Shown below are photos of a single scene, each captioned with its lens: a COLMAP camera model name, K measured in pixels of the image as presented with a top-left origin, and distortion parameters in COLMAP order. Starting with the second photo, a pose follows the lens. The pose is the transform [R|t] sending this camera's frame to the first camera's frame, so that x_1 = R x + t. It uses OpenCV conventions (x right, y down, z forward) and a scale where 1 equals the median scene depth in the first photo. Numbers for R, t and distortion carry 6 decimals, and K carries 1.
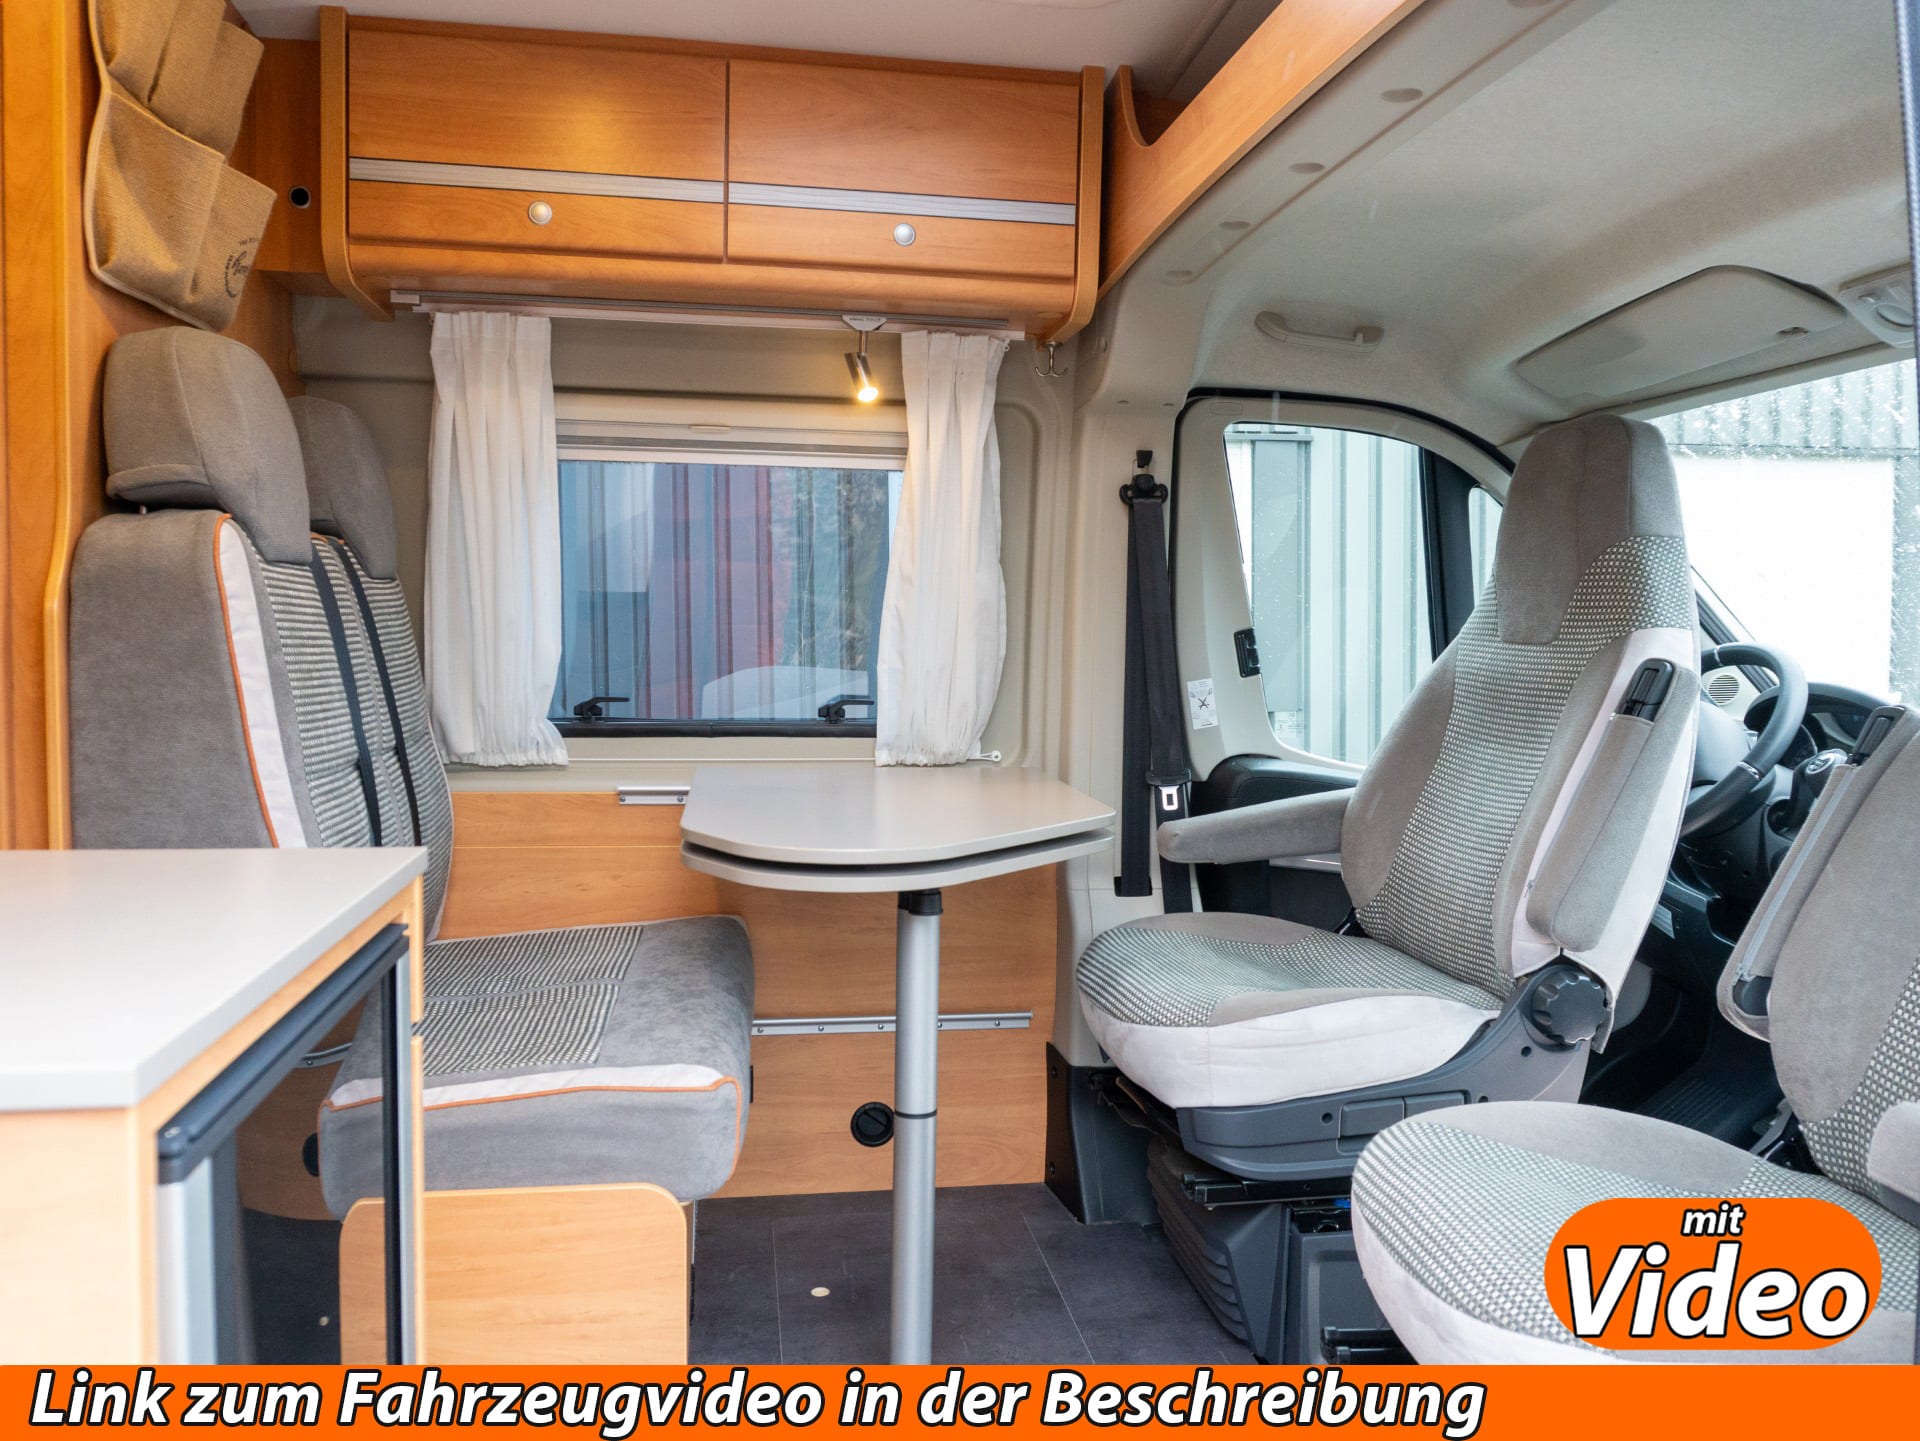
lens RADIAL K [[1450.0, 0, 960.0], [0, 1450.0, 720.5], [0, 0, 1]] dist [-0.016020, -0.001360]
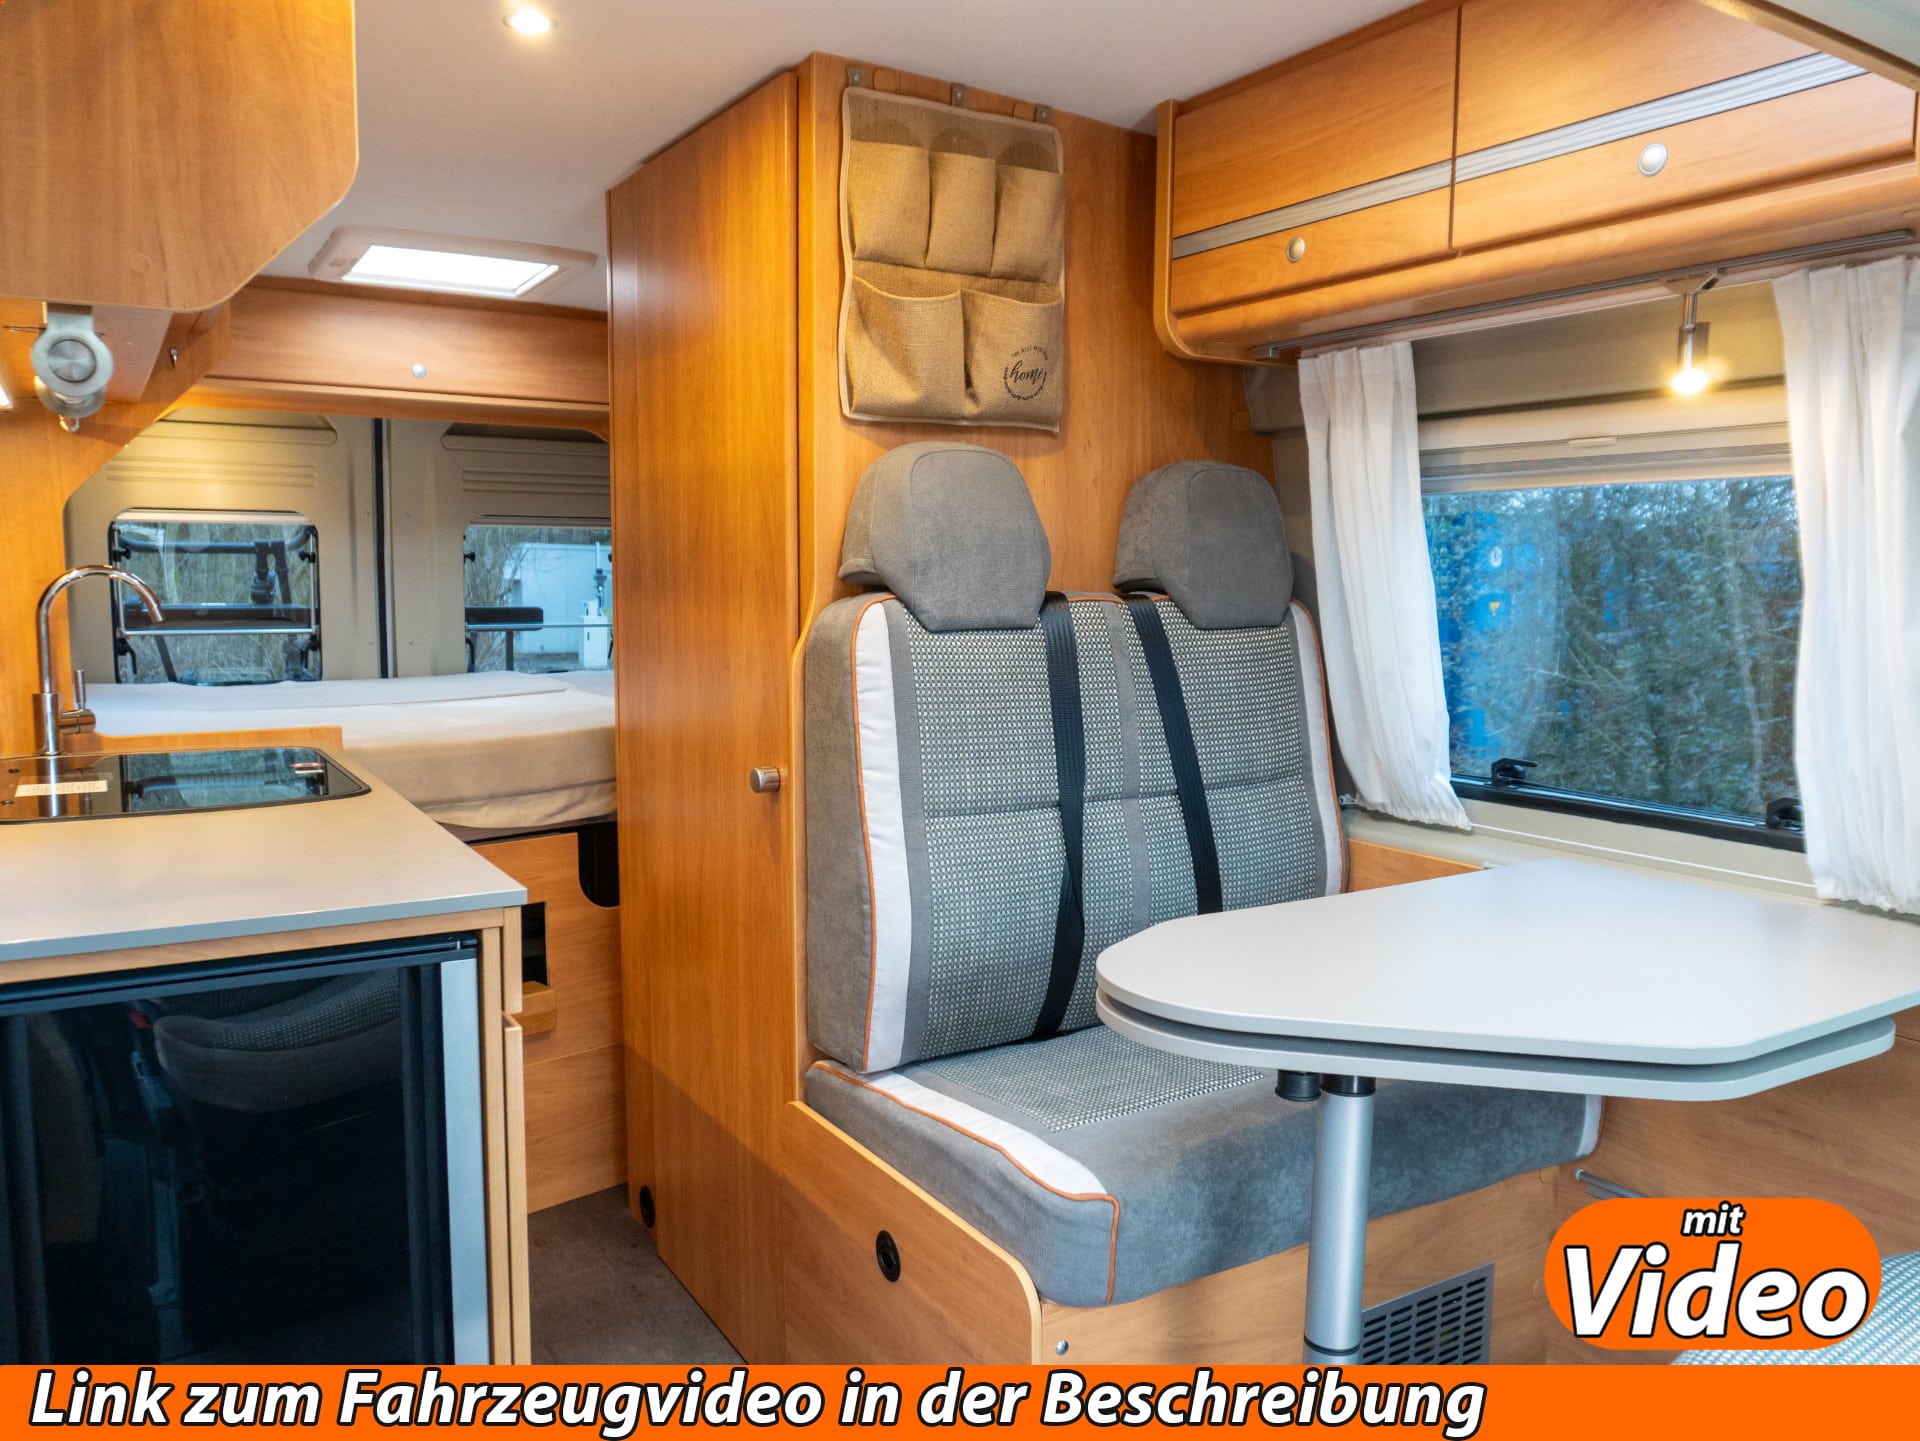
lens RADIAL K [[1450.0, 0, 960.0], [0, 1450.0, 720.5], [0, 0, 1]] dist [-0.016020, -0.001360]
pose [[0.380104, 0.081517, -0.921344, 0.462902], [-0.060393, 0.996170, 0.063222, -0.081058], [0.922970, 0.031612, 0.383572, 0.394890]]
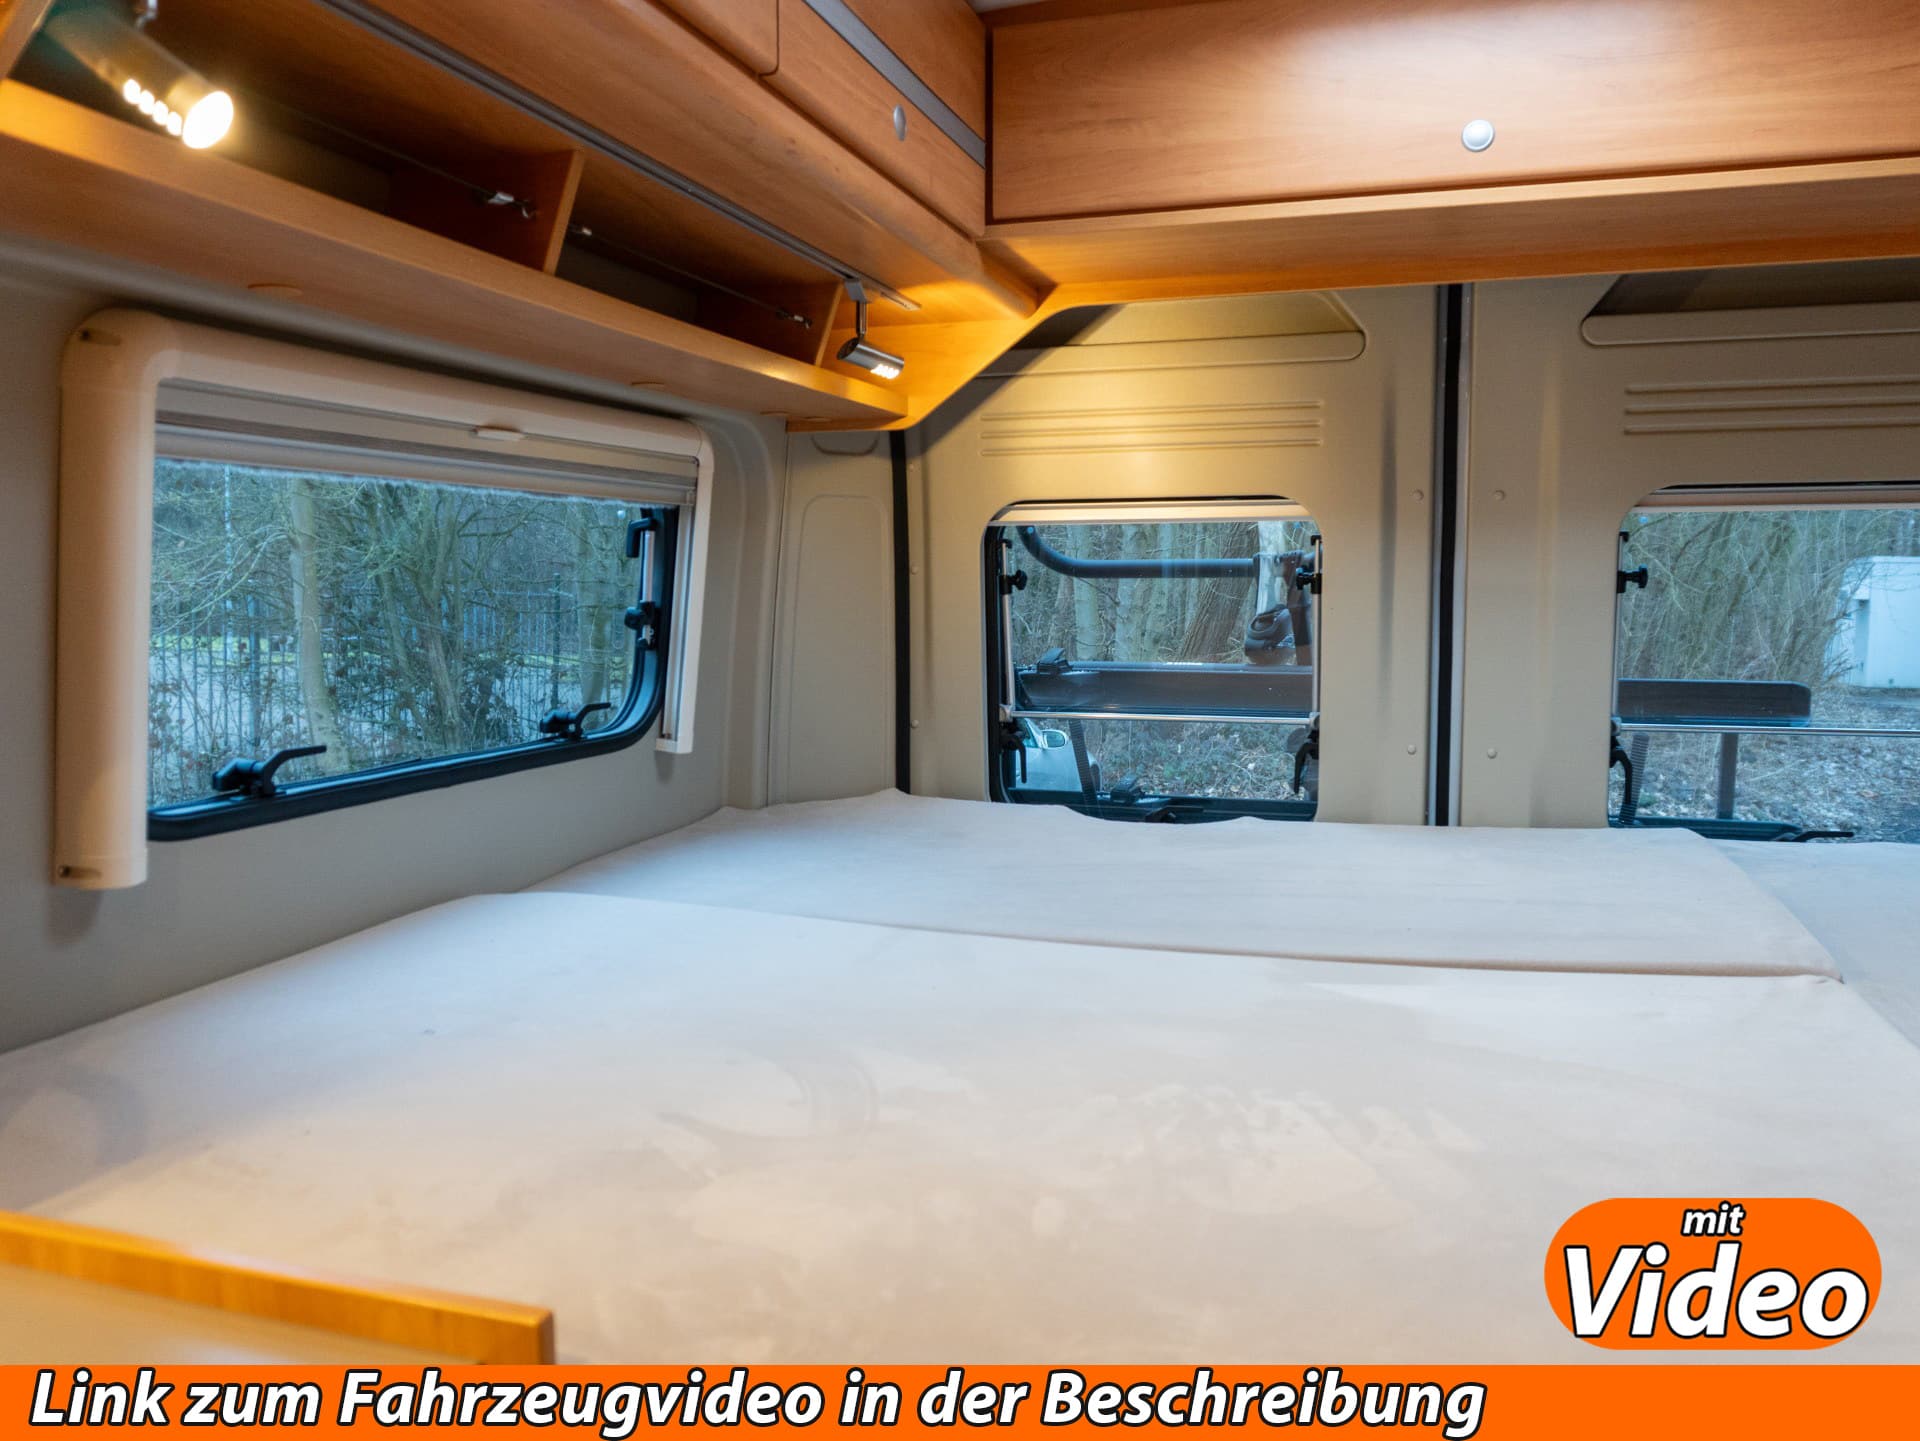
lens RADIAL K [[1439.4, 0, 960.0], [0, 1439.4, 720.5], [0, 0, 1]] dist [-0.018692, -0.009189]
pose [[-0.455425, 0.068166, -0.887661, -0.570502], [-0.062800, 0.992121, 0.108408, -0.118999], [0.888057, 0.105117, -0.447555, 0.555767]]
